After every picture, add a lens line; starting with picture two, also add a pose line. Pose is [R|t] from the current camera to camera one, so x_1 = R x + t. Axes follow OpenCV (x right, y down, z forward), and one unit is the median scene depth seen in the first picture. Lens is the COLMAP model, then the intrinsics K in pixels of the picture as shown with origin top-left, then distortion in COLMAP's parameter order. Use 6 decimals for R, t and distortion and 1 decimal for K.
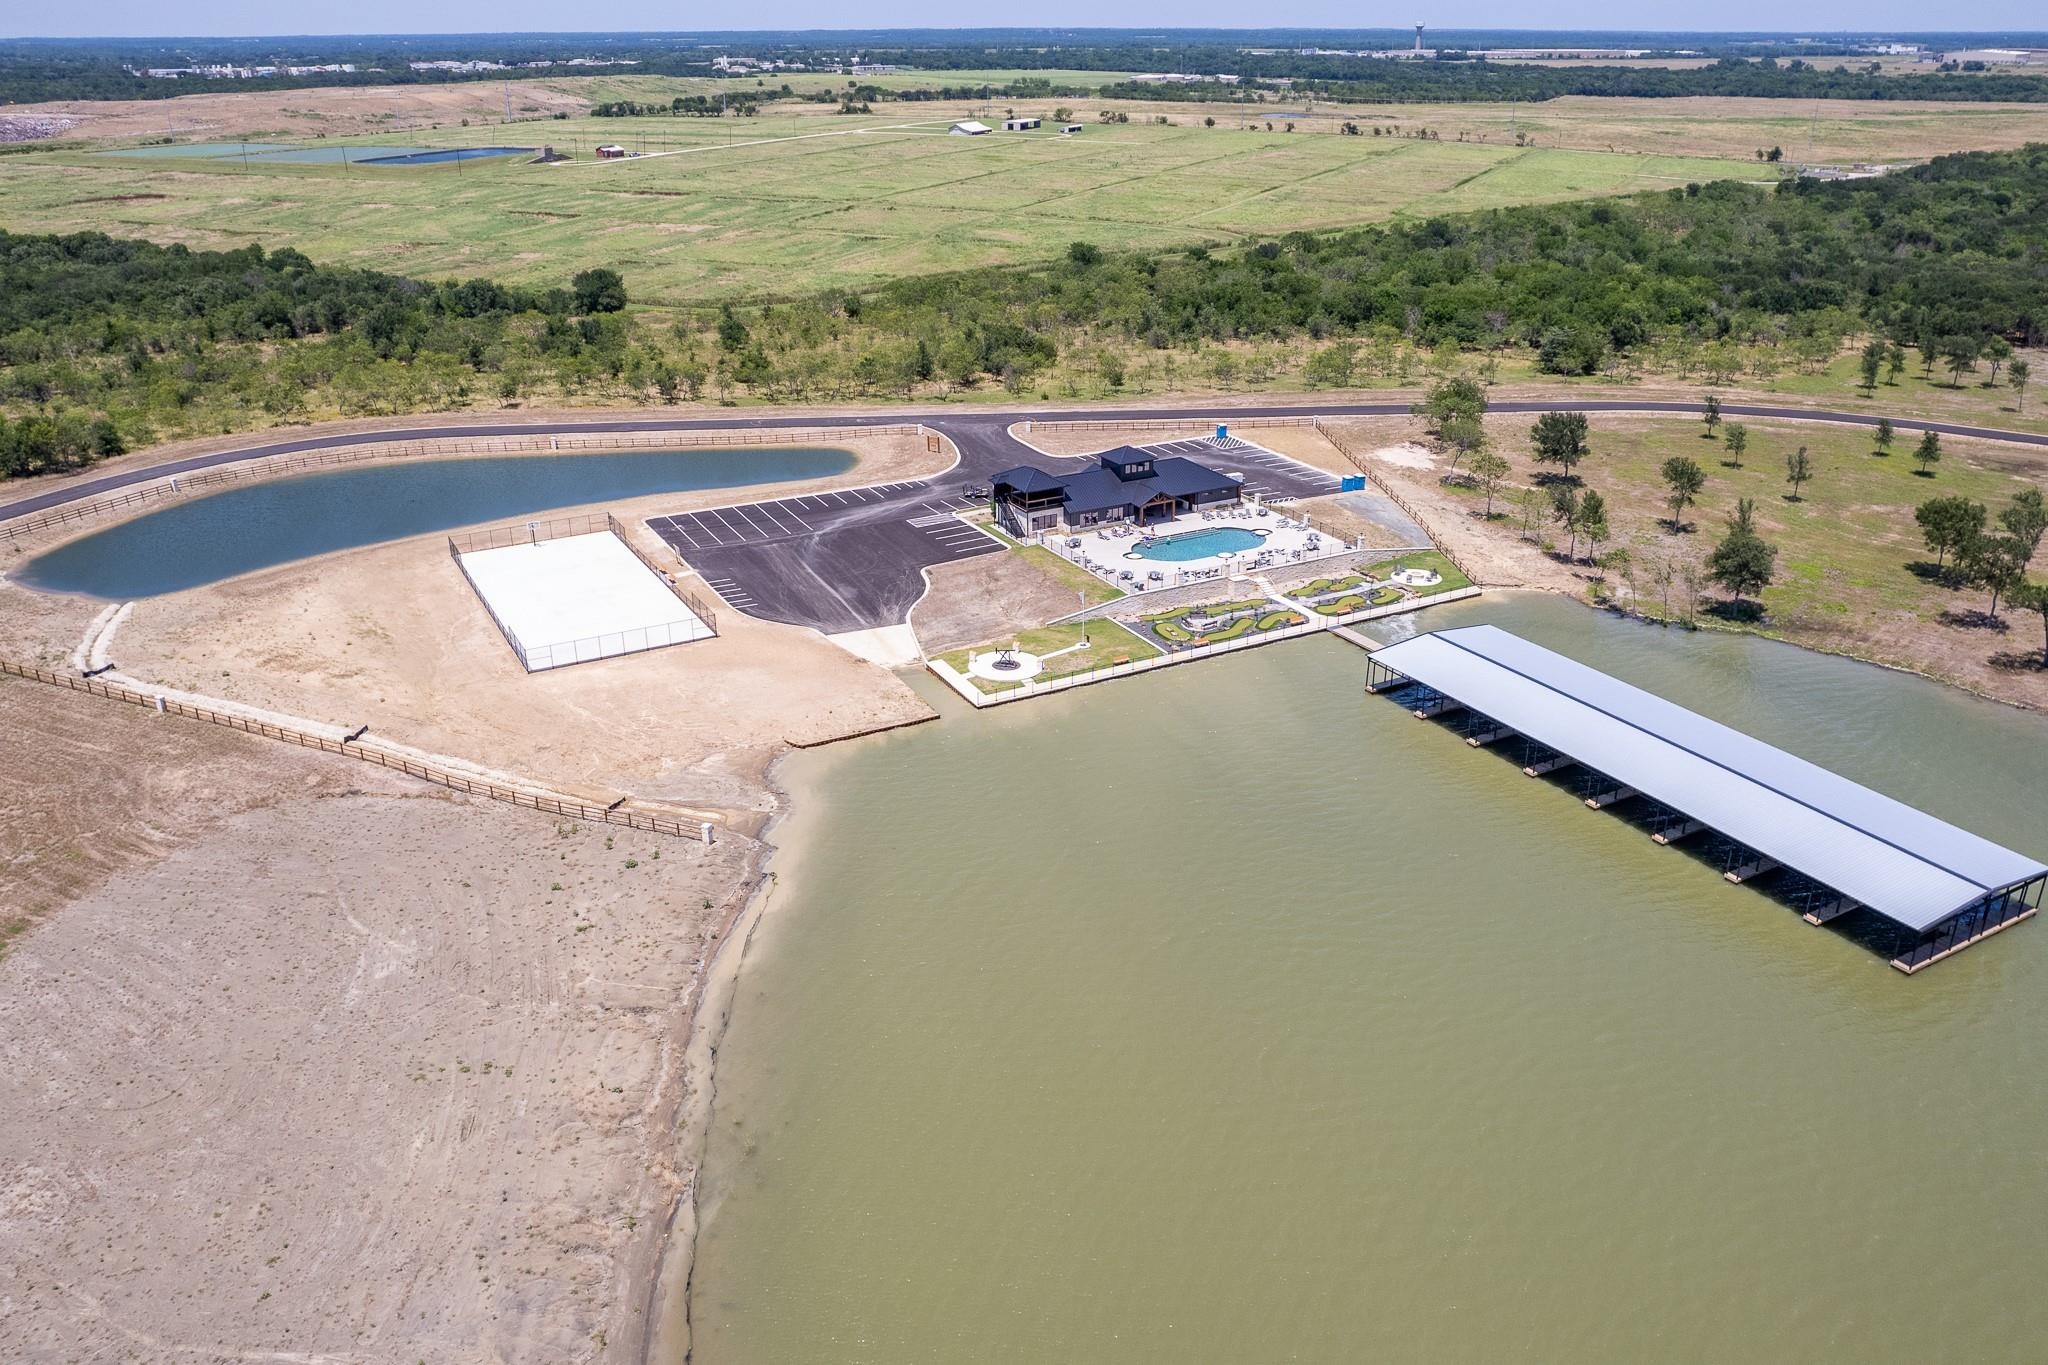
lens RADIAL K [[1577.7, 0, 1032.3], [0, 1577.7, 739.7], [0, 0, 1]] dist [-0.037652, 0.013735]
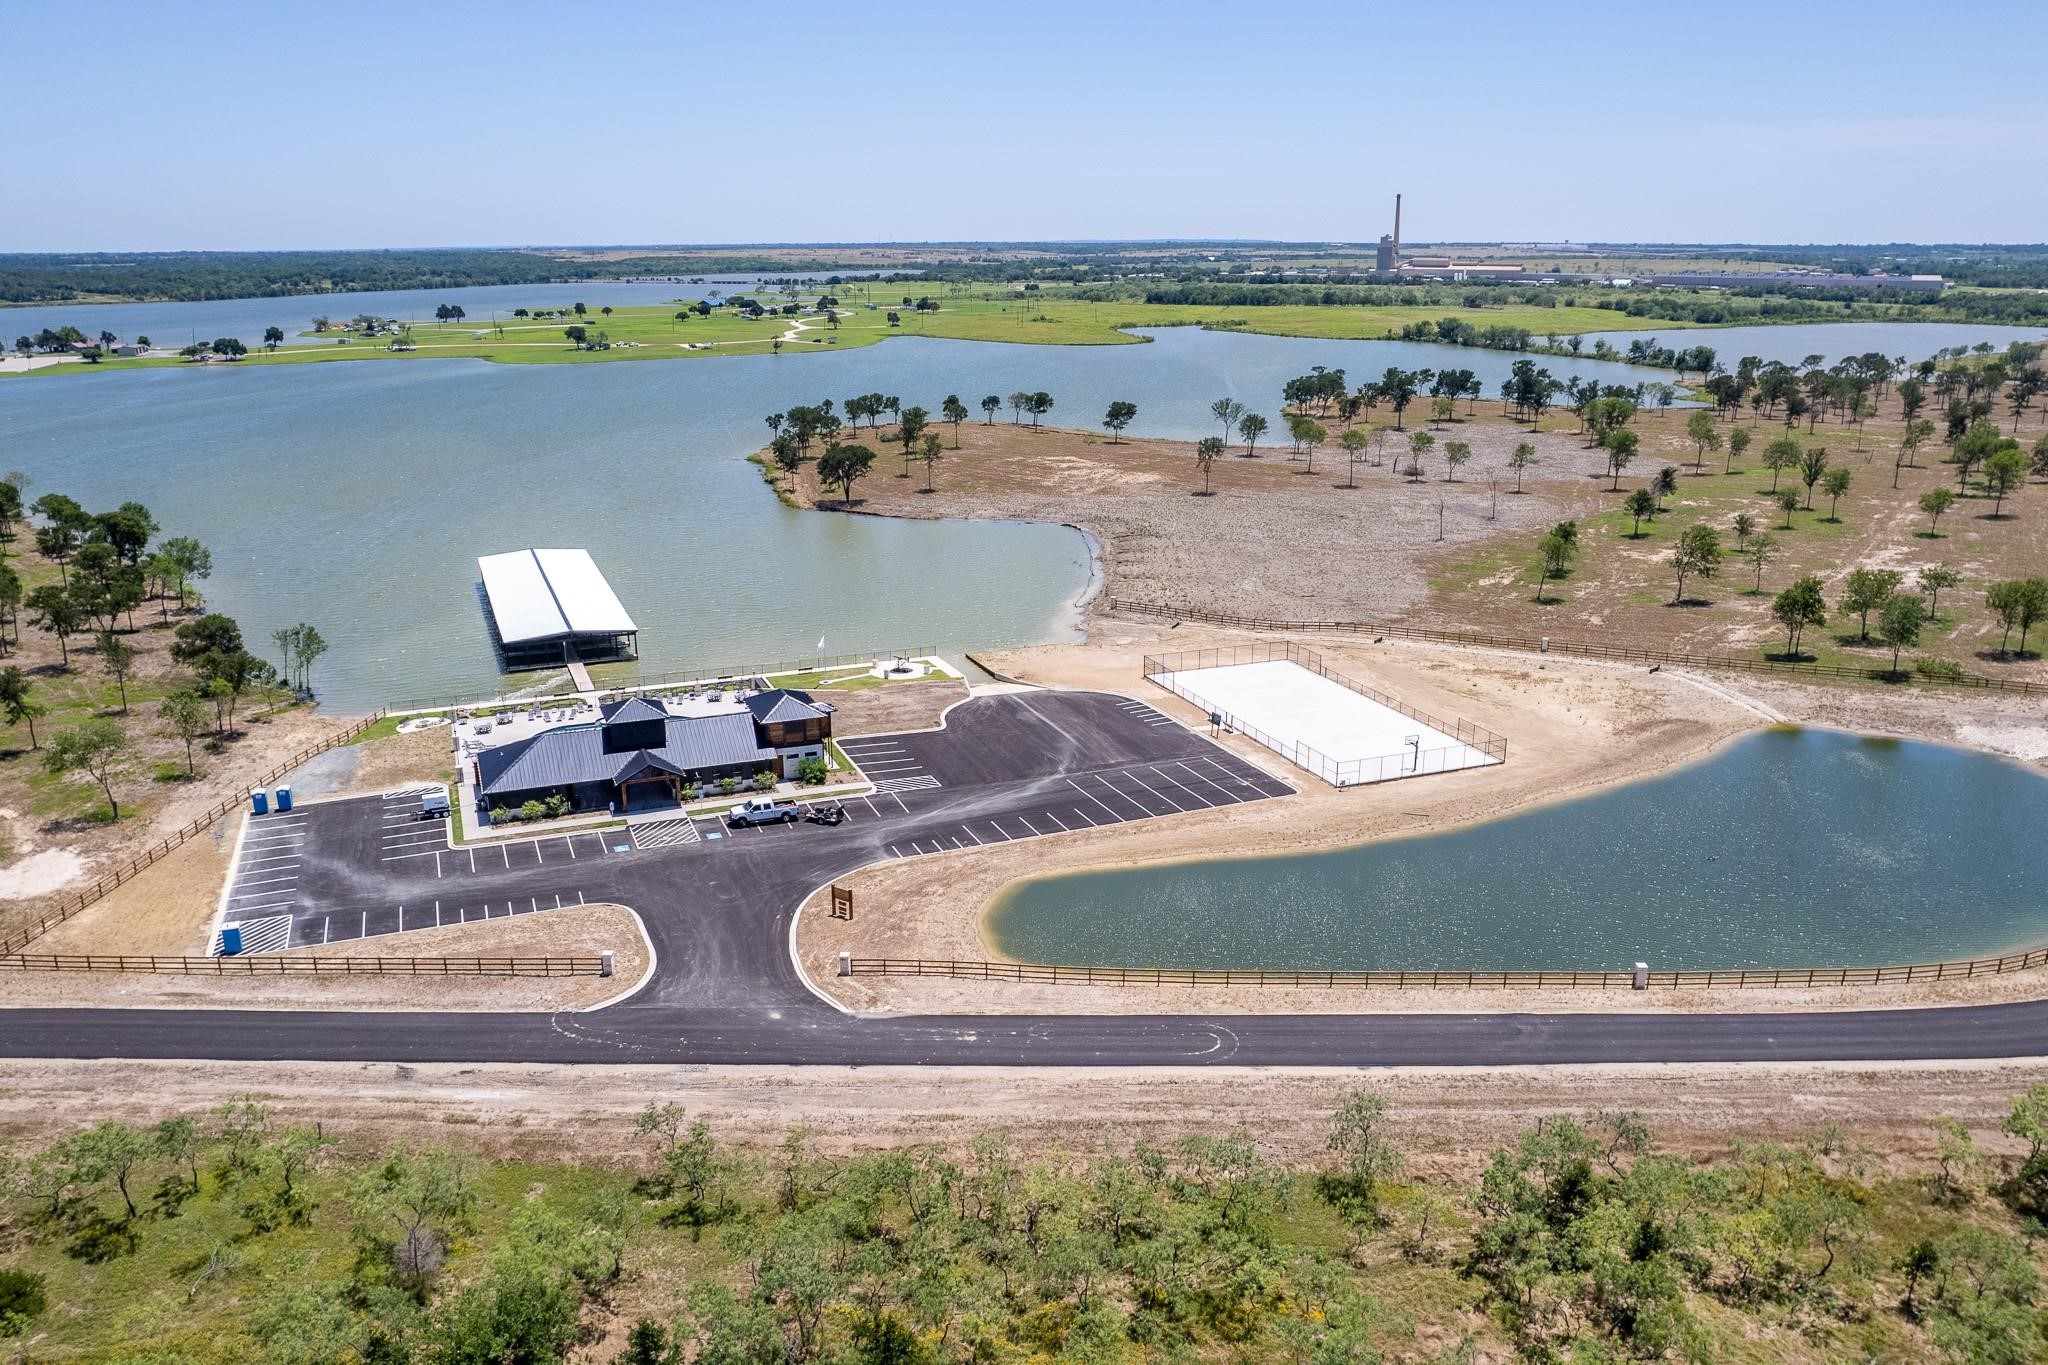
lens RADIAL K [[1577.7, 0, 1032.3], [0, 1577.7, 739.7], [0, 0, 1]] dist [-0.037652, 0.013735]
pose [[-0.992144, -0.030913, 0.121218, -0.225058], [0.058997, 0.738832, 0.671302, -0.691580], [-0.110312, 0.673180, -0.731205, 1.621308]]
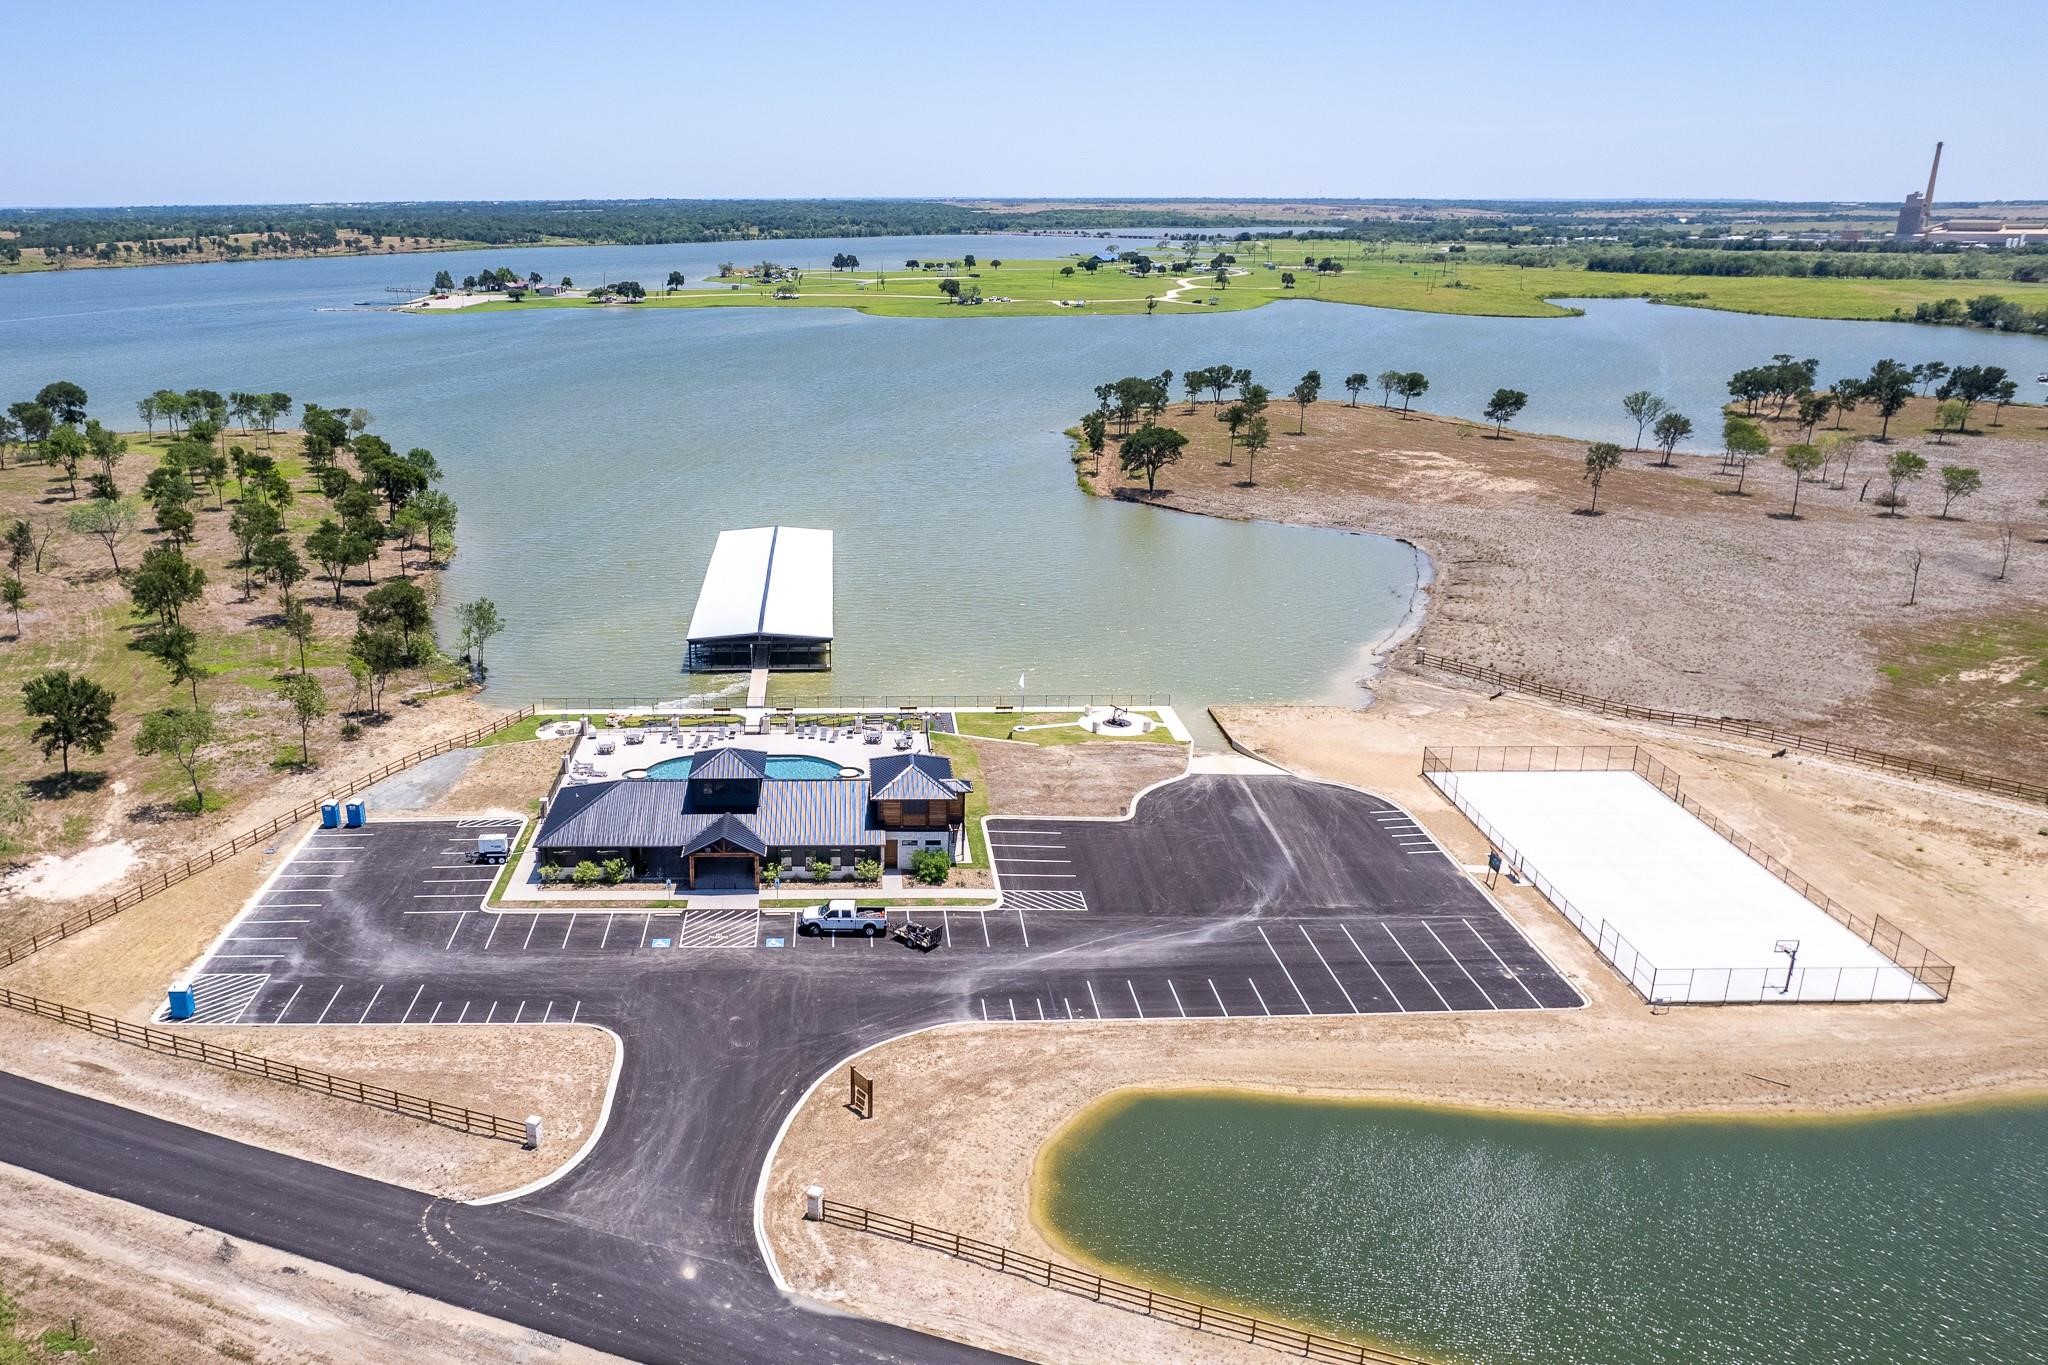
lens RADIAL K [[1590.1, 0, 833.8], [0, 1590.1, 680.7], [0, 0, 1]] dist [-0.073095, 0.072876]
pose [[-0.877460, -0.135496, 0.460113, -0.267192], [0.206238, 0.759488, 0.616964, -0.609425], [-0.433047, 0.636254, -0.638476, 1.439235]]
